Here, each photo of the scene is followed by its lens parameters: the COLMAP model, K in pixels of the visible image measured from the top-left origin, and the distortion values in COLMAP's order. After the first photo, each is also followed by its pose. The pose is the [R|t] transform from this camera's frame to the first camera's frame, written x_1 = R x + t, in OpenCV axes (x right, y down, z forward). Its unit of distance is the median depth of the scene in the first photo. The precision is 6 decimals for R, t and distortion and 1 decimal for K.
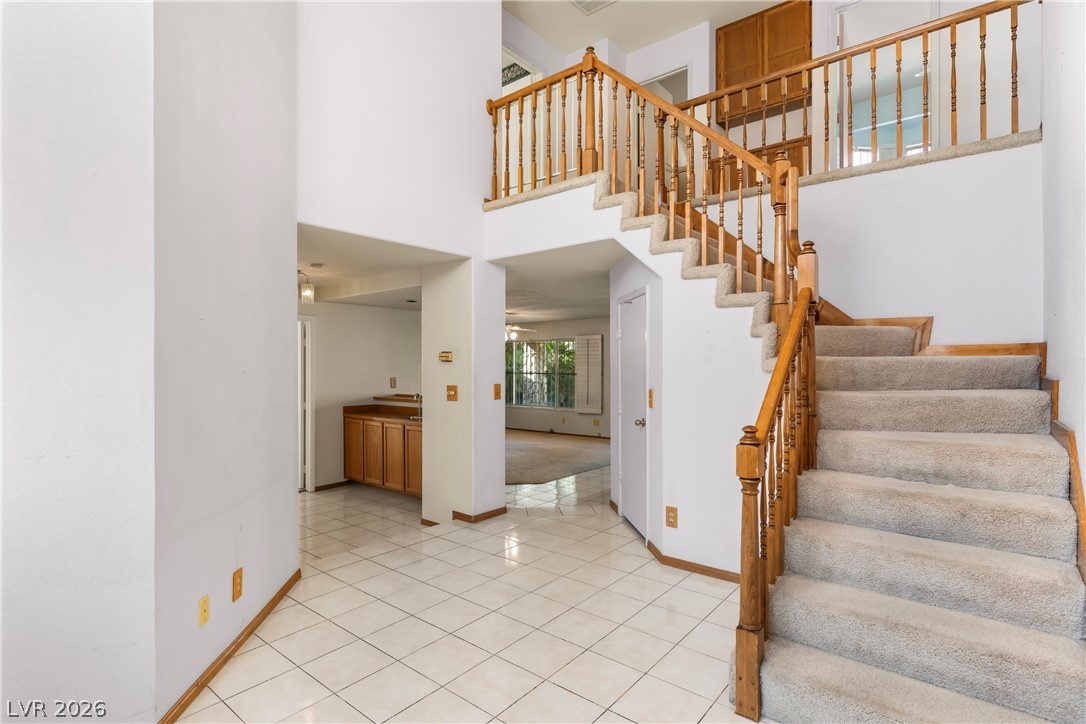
lens RADIAL K [[534.0, 0, 537.5], [0, 534.0, 364.2], [0, 0, 1]] dist [0.000758, 0.000665]
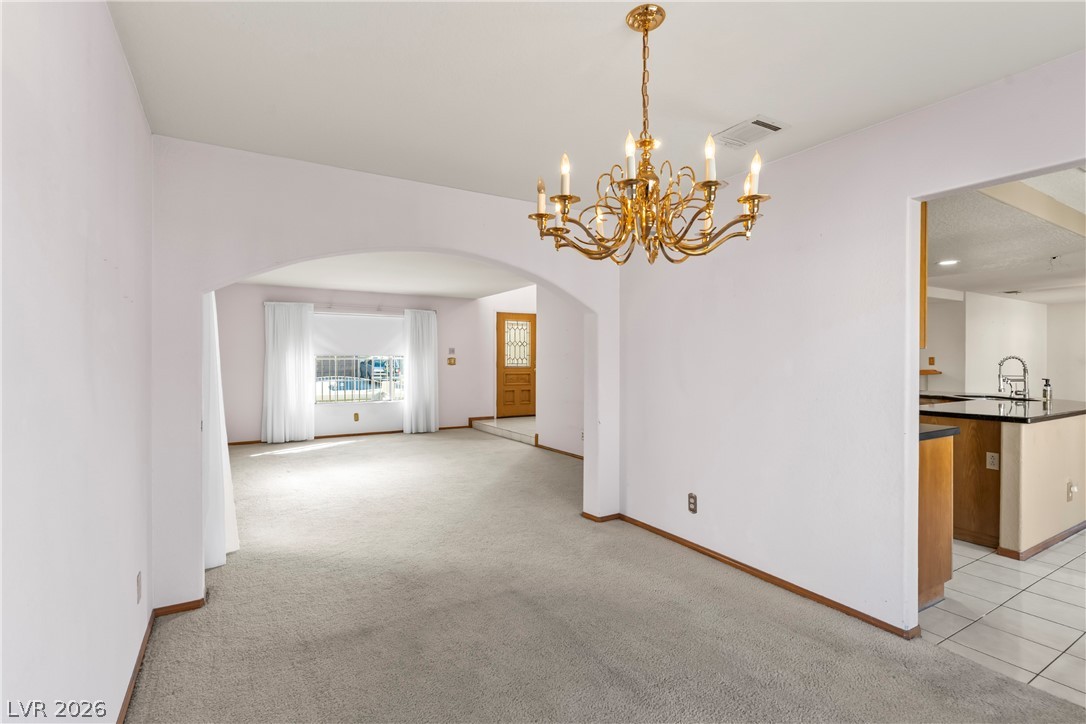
lens RADIAL K [[511.3, 0, 544.8], [0, 511.3, 360.1], [0, 0, 1]] dist [0.002944, 0.000308]
pose [[-0.324869, 0.004039, -0.945750, 1.805331], [-0.001249, 0.999988, 0.004700, 0.041591], [0.945758, 0.002708, -0.324860, 0.781134]]
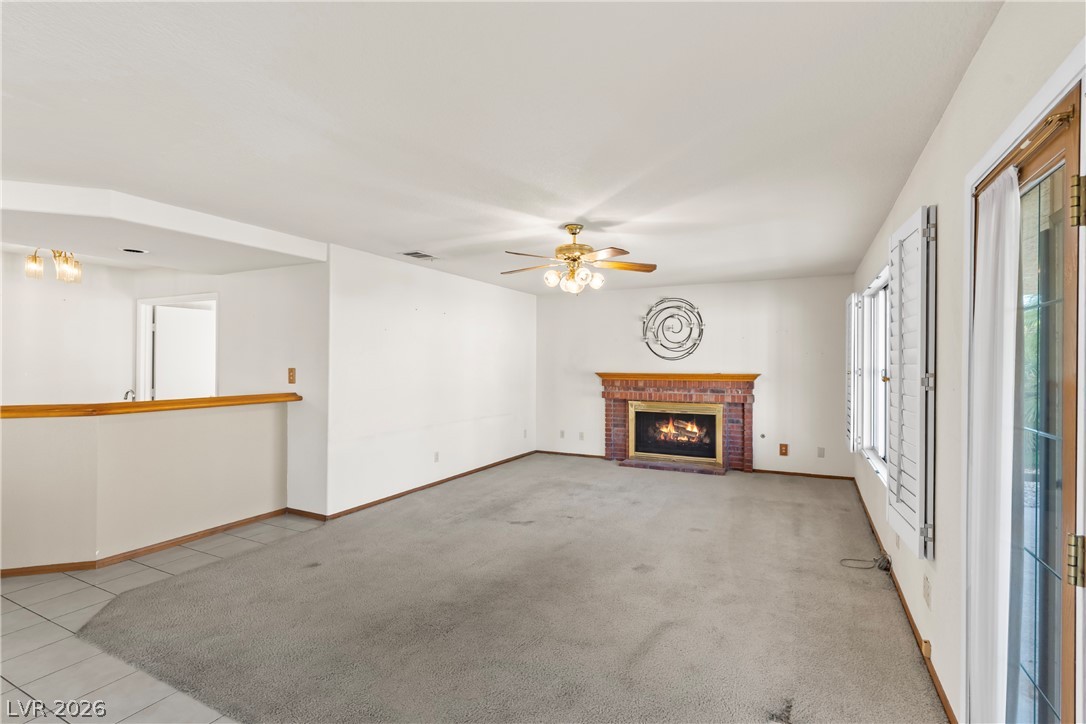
lens RADIAL K [[511.3, 0, 544.8], [0, 511.3, 360.1], [0, 0, 1]] dist [0.002944, 0.000308]
pose [[0.221872, -0.002380, -0.975073, 0.645622], [-0.003551, 0.999988, -0.003249, 0.024028], [0.975069, 0.004184, 0.221861, 1.756650]]
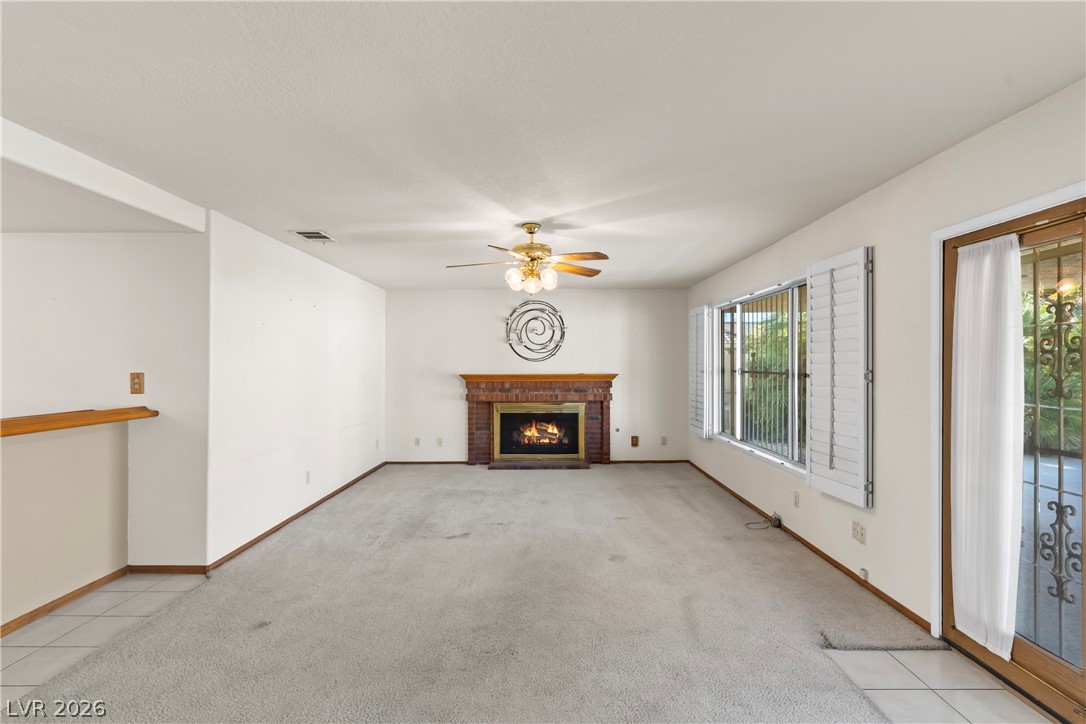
lens RADIAL K [[532.5, 0, 543.7], [0, 532.5, 359.7], [0, 0, 1]] dist [0.000517, 0.001114]
pose [[0.635420, -0.006109, -0.772143, 0.520731], [-0.000075, 0.999968, -0.007973, 0.025516], [0.772167, 0.005124, 0.635399, 1.470192]]
